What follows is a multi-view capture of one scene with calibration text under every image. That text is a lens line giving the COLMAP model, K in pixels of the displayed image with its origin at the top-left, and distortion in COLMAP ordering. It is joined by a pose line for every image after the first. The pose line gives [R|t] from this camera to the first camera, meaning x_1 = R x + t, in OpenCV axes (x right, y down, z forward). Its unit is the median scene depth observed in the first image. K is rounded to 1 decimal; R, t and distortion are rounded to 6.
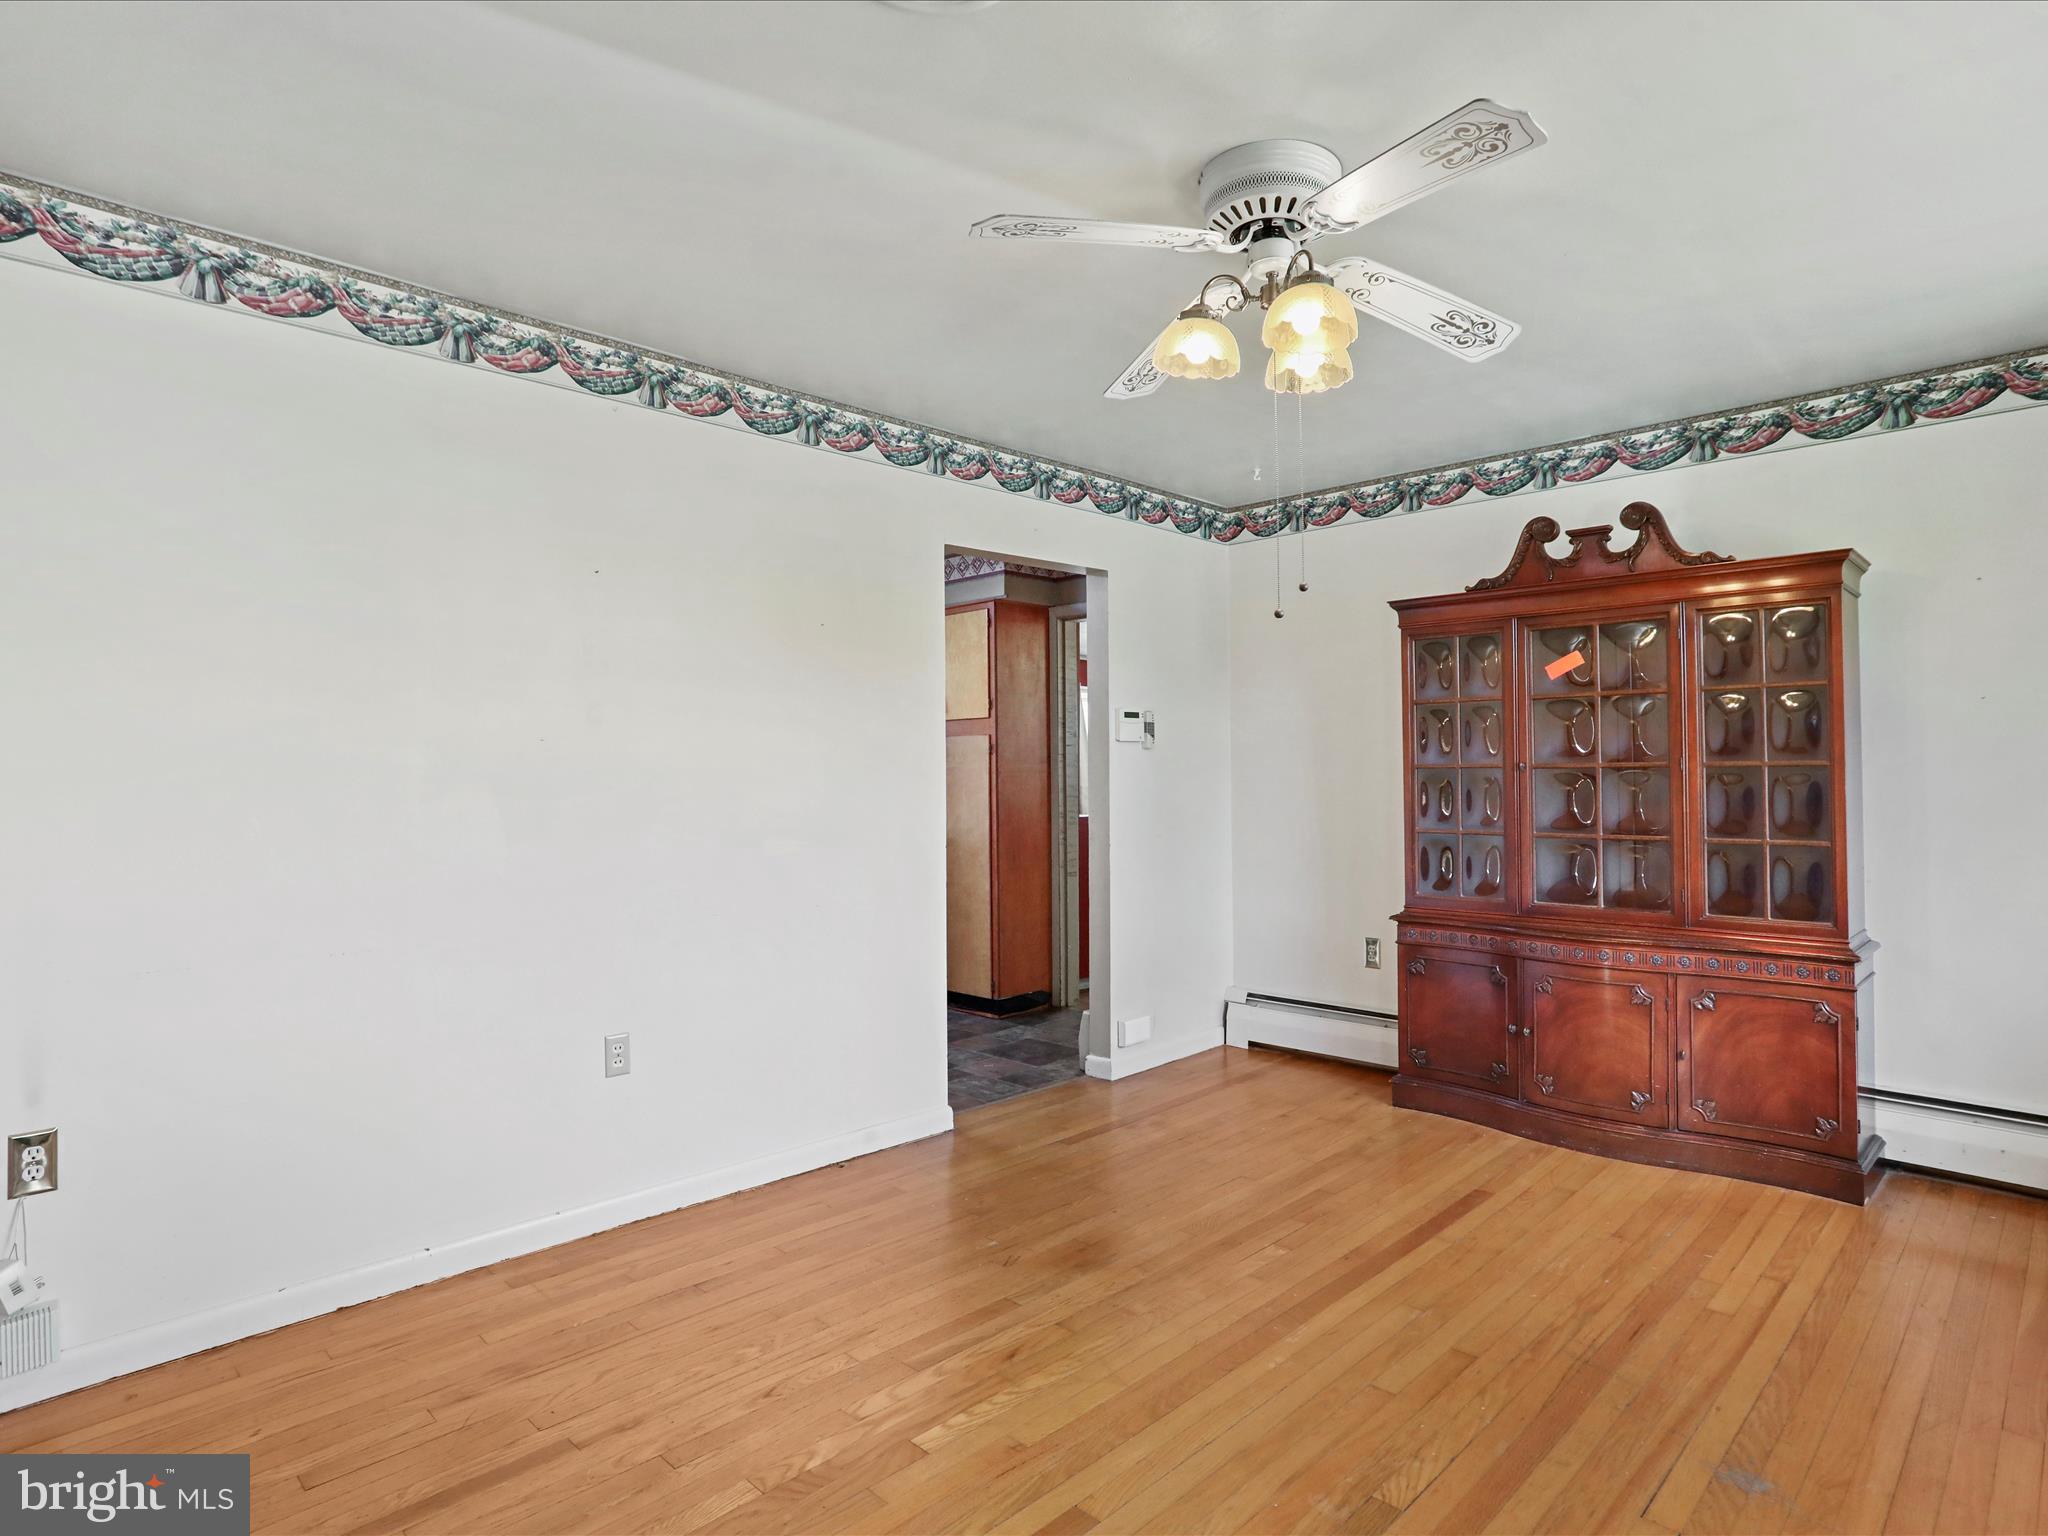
lens RADIAL K [[1116.5, 0, 1013.1], [0, 1116.5, 754.6], [0, 0, 1]] dist [-0.024554, 0.001768]
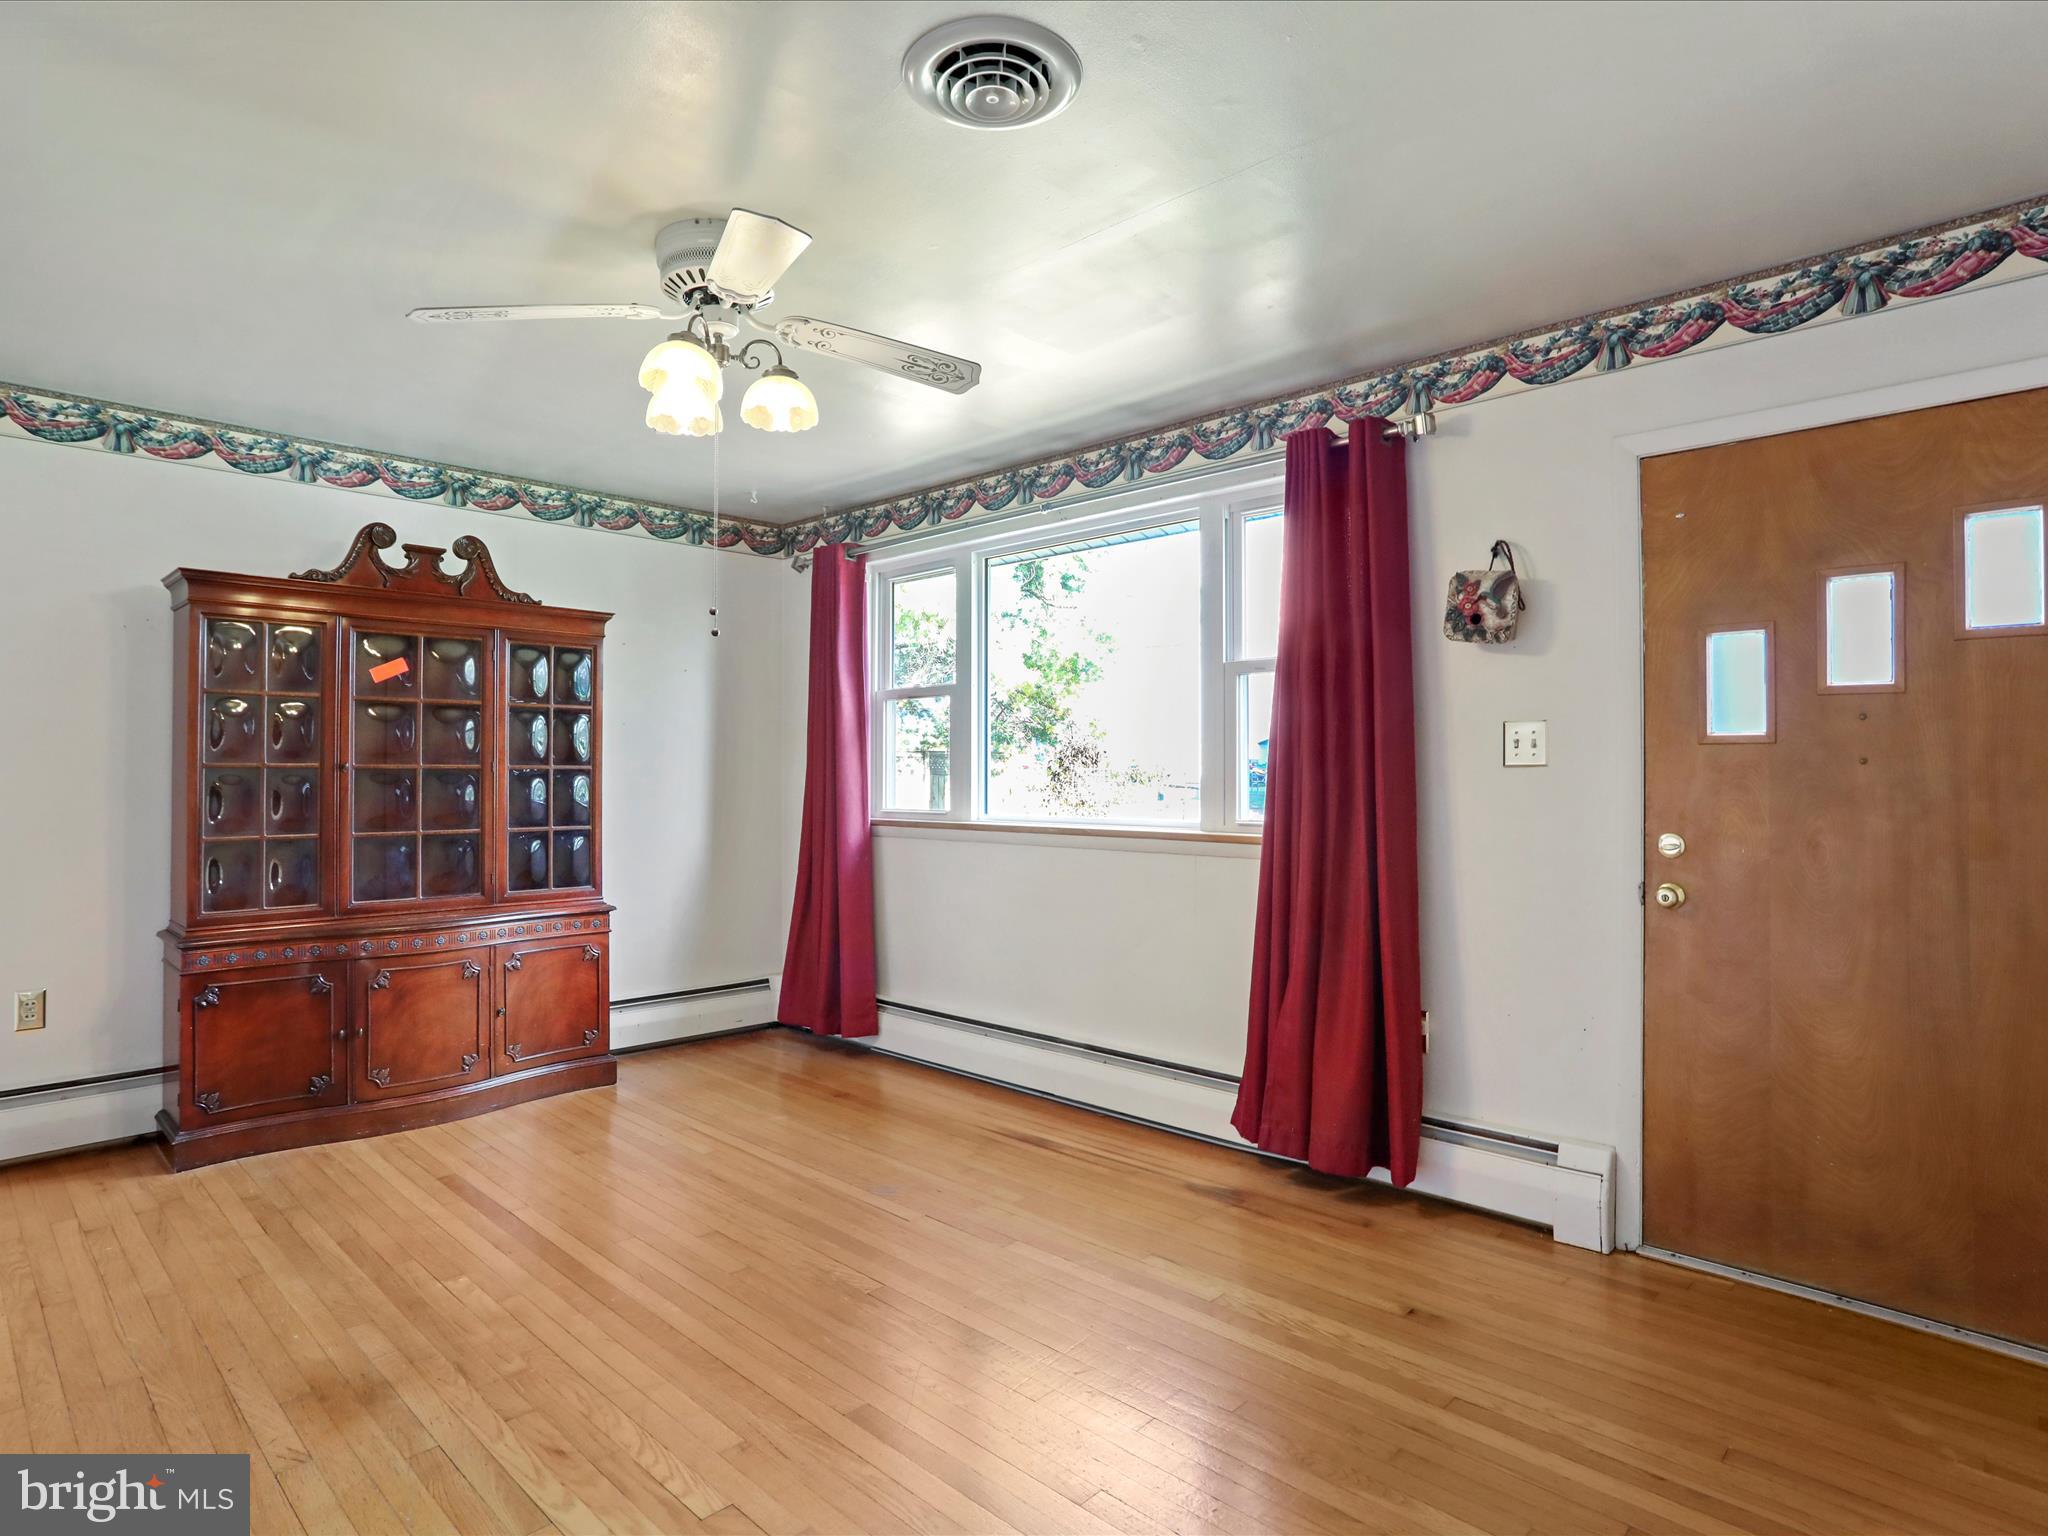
lens RADIAL K [[1116.5, 0, 1013.1], [0, 1116.5, 754.6], [0, 0, 1]] dist [-0.024554, 0.001768]
pose [[-0.010999, 0.026176, 0.999597, -0.586365], [-0.014772, 0.999544, -0.026337, 0.018353], [-0.999830, -0.015055, -0.010607, 0.457188]]
